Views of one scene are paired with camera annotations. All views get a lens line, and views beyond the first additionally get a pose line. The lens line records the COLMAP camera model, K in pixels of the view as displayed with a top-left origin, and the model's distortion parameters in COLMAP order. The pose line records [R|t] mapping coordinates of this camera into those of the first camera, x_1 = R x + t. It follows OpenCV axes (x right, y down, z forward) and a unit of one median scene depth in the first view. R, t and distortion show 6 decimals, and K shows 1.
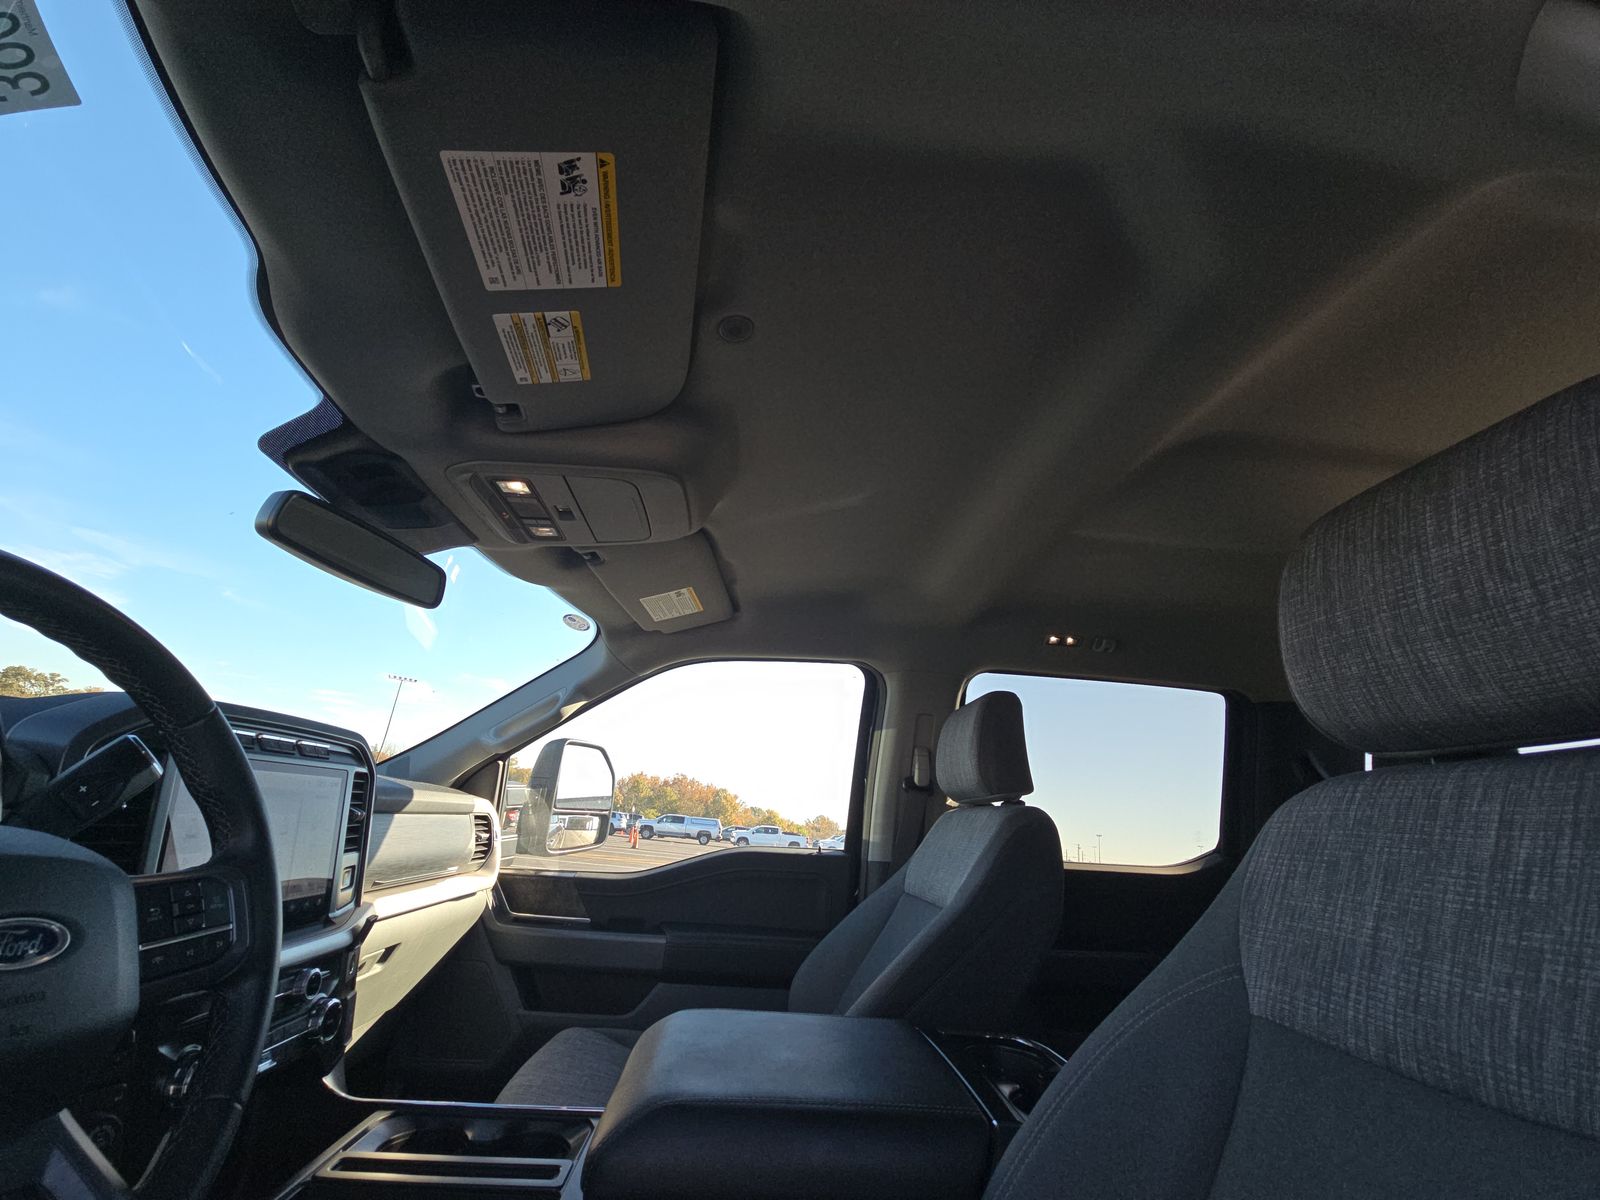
lens RADIAL K [[648.7, 0, 791.1], [0, 648.7, 605.0], [0, 0, 1]] dist [-0.001134, -0.000330]
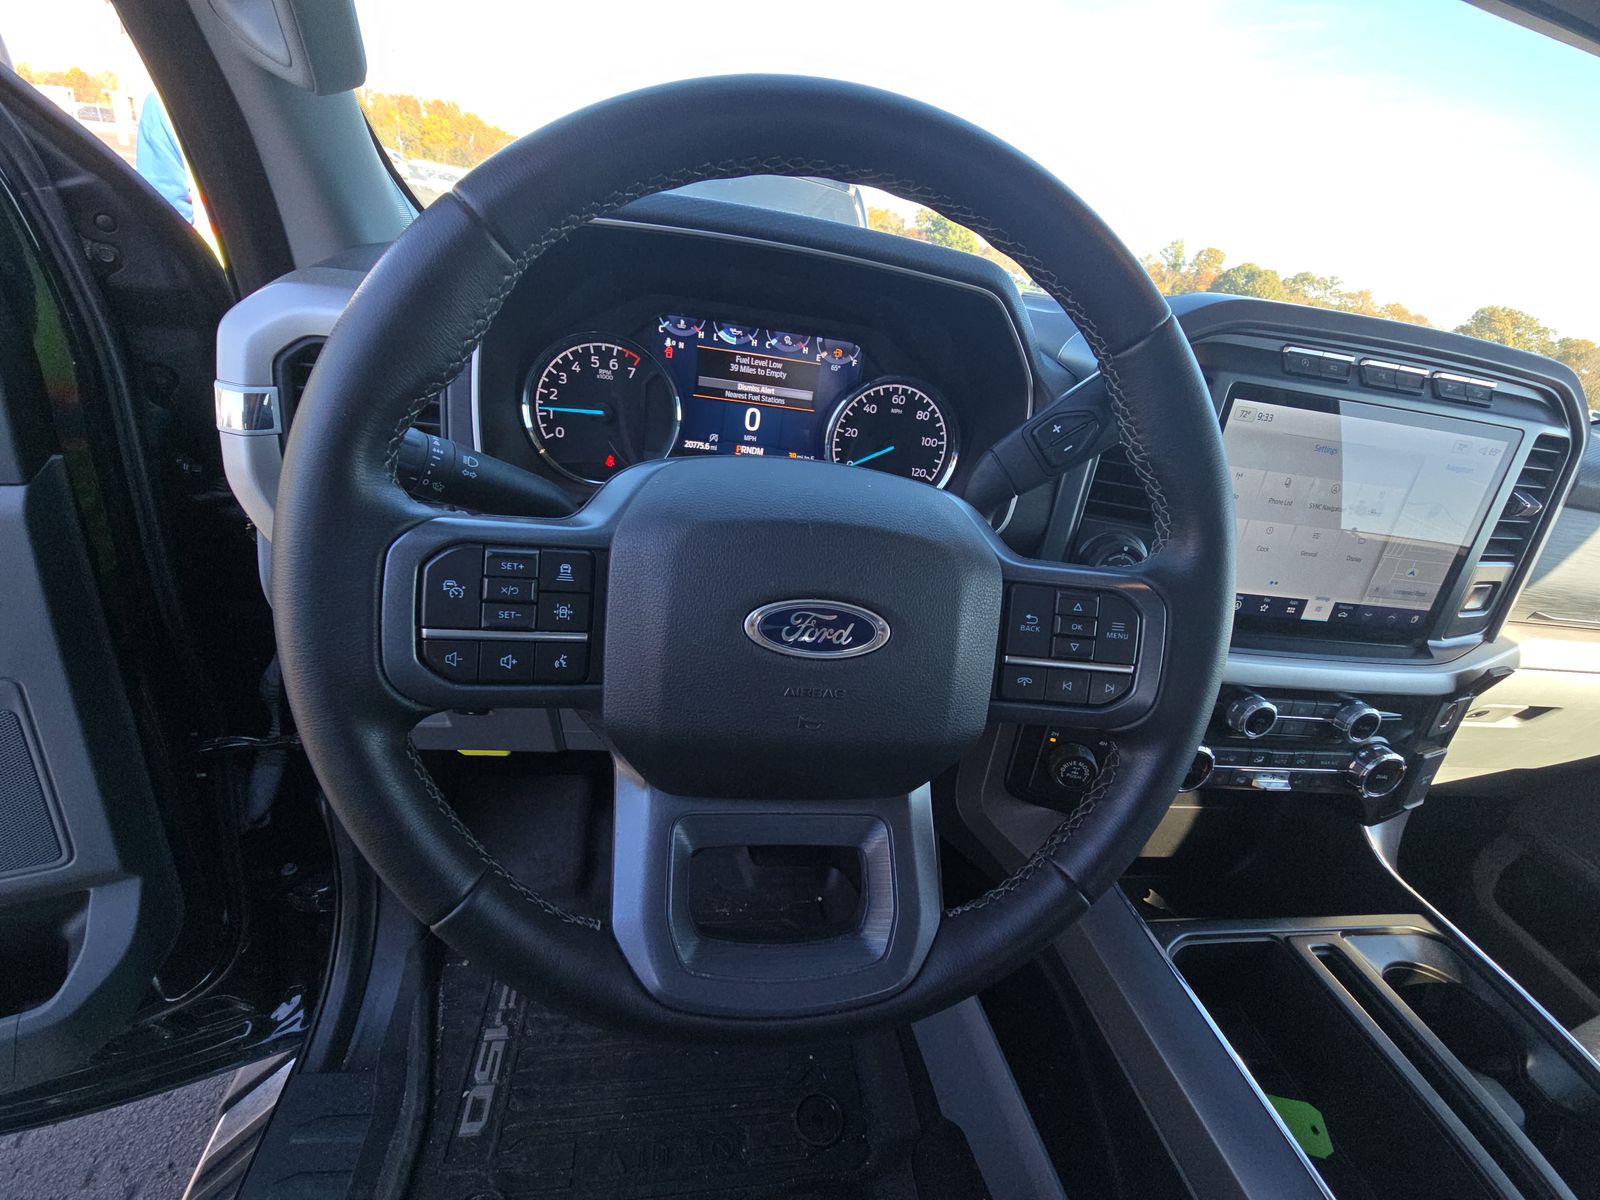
lens RADIAL K [[654.1, 0, 796.1], [0, 654.1, 603.8], [0, 0, 1]] dist [0.001863, -0.003620]
pose [[0.085082, 0.397013, -0.913861, -0.141580], [0.170173, 0.897921, 0.405931, 0.046280], [0.981734, -0.190052, 0.008836, 0.315212]]
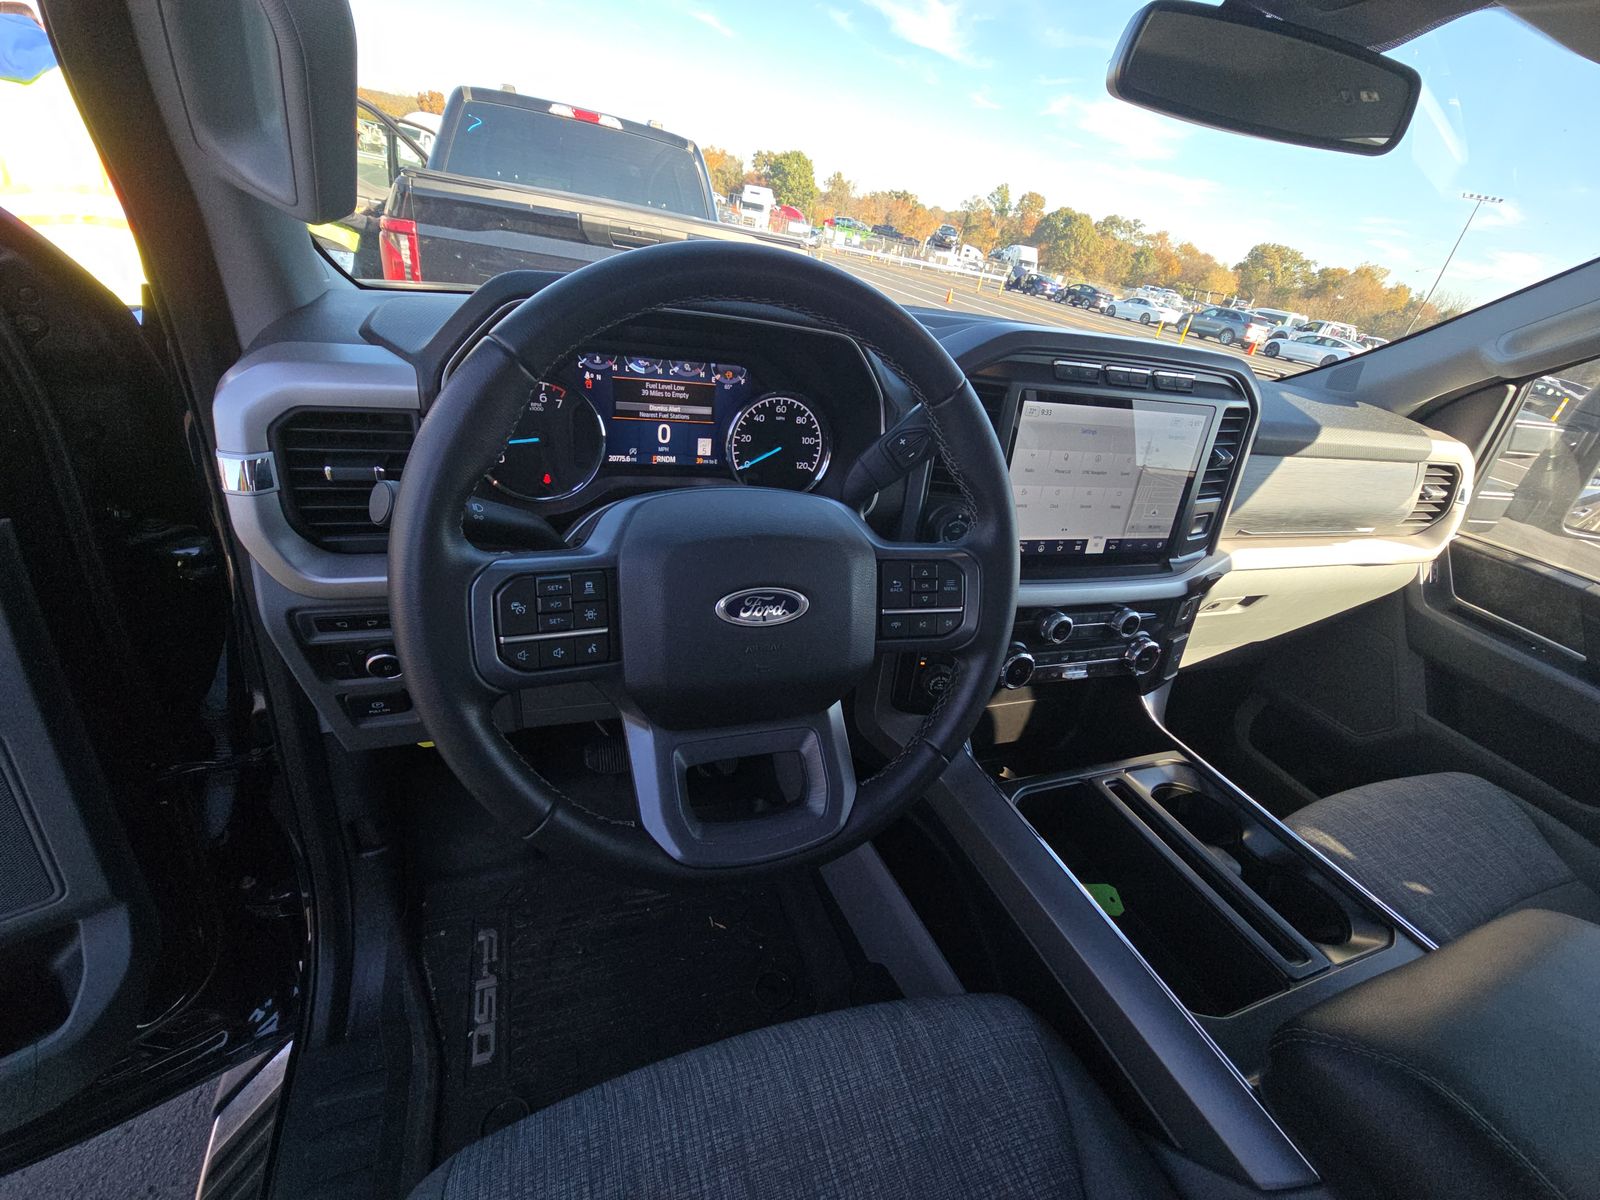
lens RADIAL K [[654.1, 0, 796.1], [0, 654.1, 603.8], [0, 0, 1]] dist [0.001863, -0.003620]
pose [[0.291168, 0.432498, -0.853327, -0.020405], [0.183880, 0.850042, 0.493575, -0.038410], [0.938834, -0.300623, 0.167978, 0.272784]]
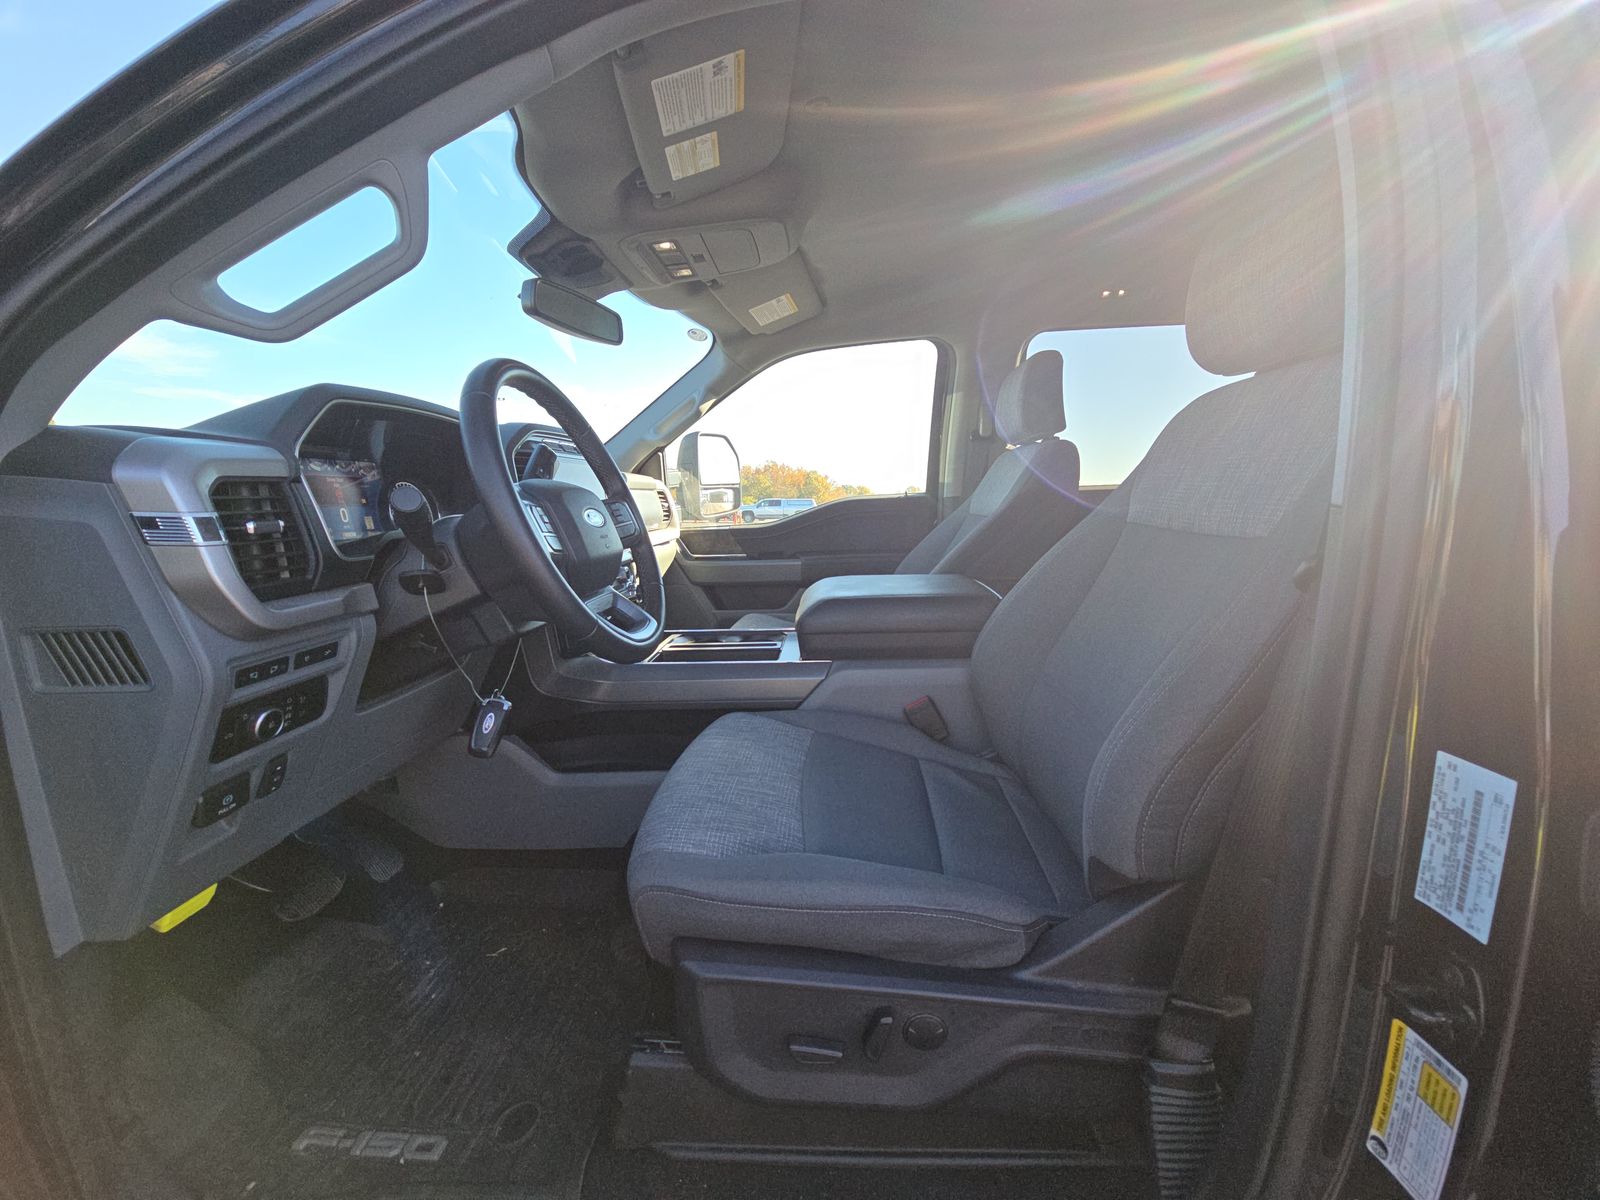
lens RADIAL K [[648.7, 0, 791.1], [0, 648.7, 605.0], [0, 0, 1]] dist [-0.001134, -0.000330]
pose [[0.986046, -0.070992, -0.150577, -0.006841], [0.132835, 0.880717, 0.454634, -0.089670], [0.100341, -0.468292, 0.877858, -0.484775]]
